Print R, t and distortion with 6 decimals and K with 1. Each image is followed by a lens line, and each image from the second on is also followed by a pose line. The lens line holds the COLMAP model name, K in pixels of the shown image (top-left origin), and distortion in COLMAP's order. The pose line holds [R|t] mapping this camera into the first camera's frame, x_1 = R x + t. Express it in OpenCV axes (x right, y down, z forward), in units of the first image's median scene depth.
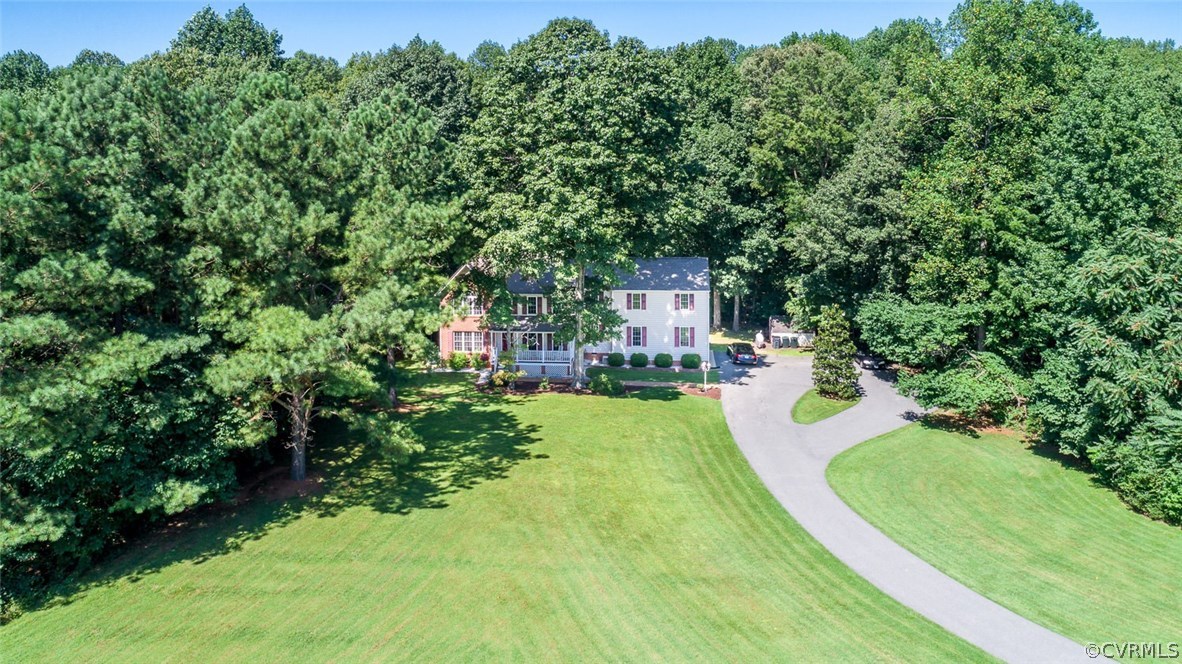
lens RADIAL K [[759.7, 0, 591.0], [0, 759.7, 332.0], [0, 0, 1]] dist [-0.000727, 0.001042]
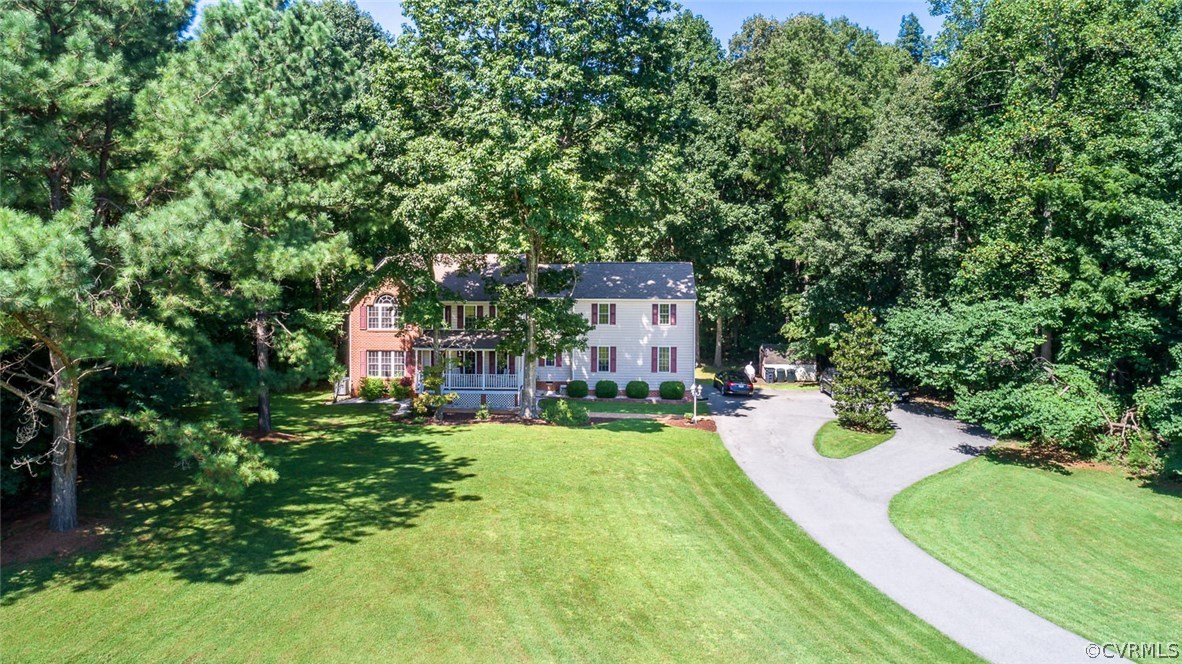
lens RADIAL K [[823.6, 0, 597.1], [0, 823.6, 333.5], [0, 0, 1]] dist [-0.029768, 0.039313]
pose [[0.997951, 0.007740, 0.063513, -0.001513], [-0.003254, 0.997511, -0.070432, 0.056755], [-0.063900, 0.070081, 0.995493, 0.212797]]
